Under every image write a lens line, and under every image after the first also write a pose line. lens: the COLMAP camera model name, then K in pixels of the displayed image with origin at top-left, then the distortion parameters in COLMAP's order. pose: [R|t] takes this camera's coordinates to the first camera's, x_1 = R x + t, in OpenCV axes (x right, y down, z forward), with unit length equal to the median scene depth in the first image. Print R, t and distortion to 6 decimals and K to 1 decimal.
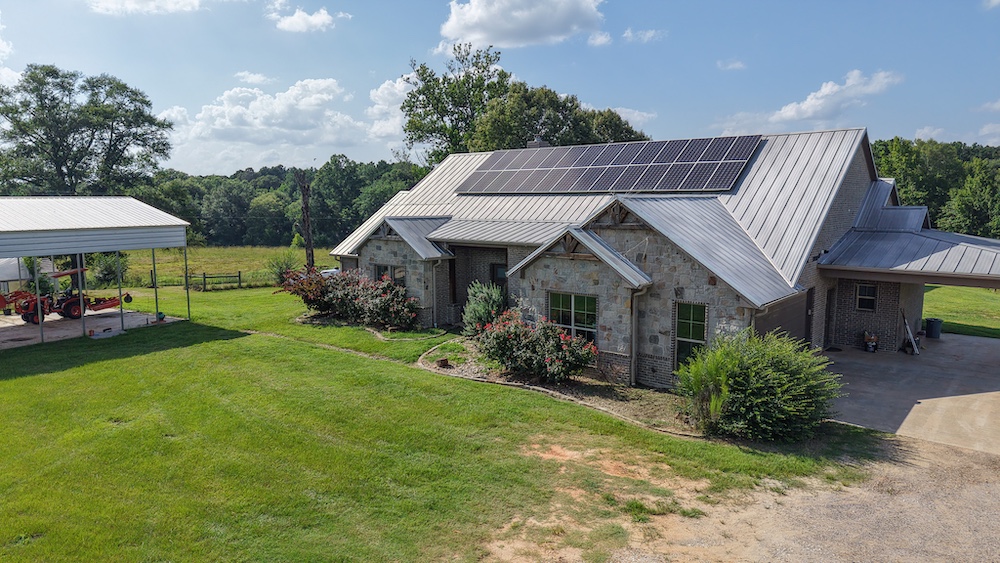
lens RADIAL K [[662.3, 0, 500.3], [0, 662.3, 281.3], [0, 0, 1]] dist [0.001668, -0.017063]
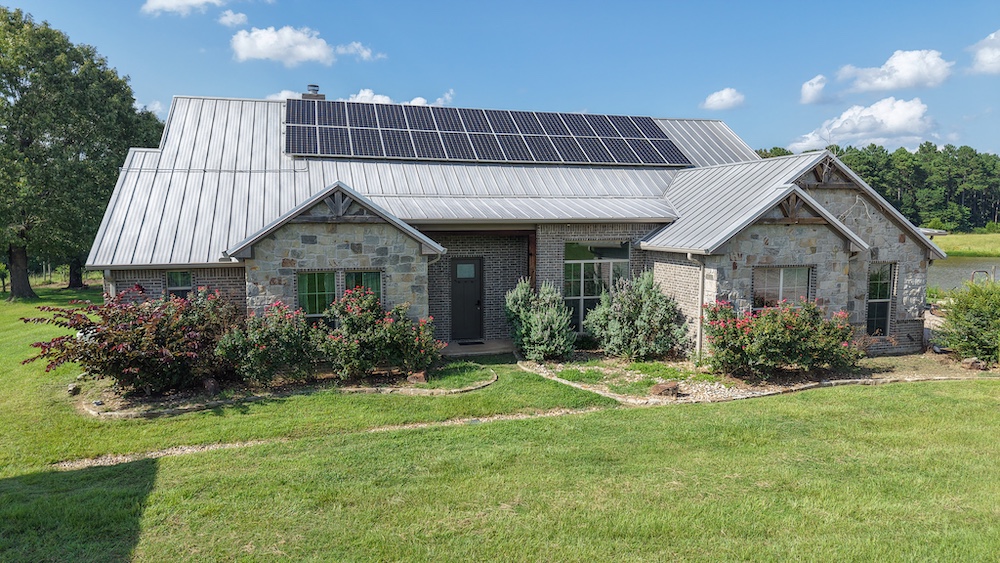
lens RADIAL K [[662.3, 0, 500.2], [0, 662.3, 282.5], [0, 0, 1]] dist [0.001668, -0.017063]
pose [[0.559973, -0.079987, 0.824641, -0.747789], [0.102199, 0.994396, 0.027054, -0.020292], [-0.822183, 0.069128, 0.565009, 0.789574]]
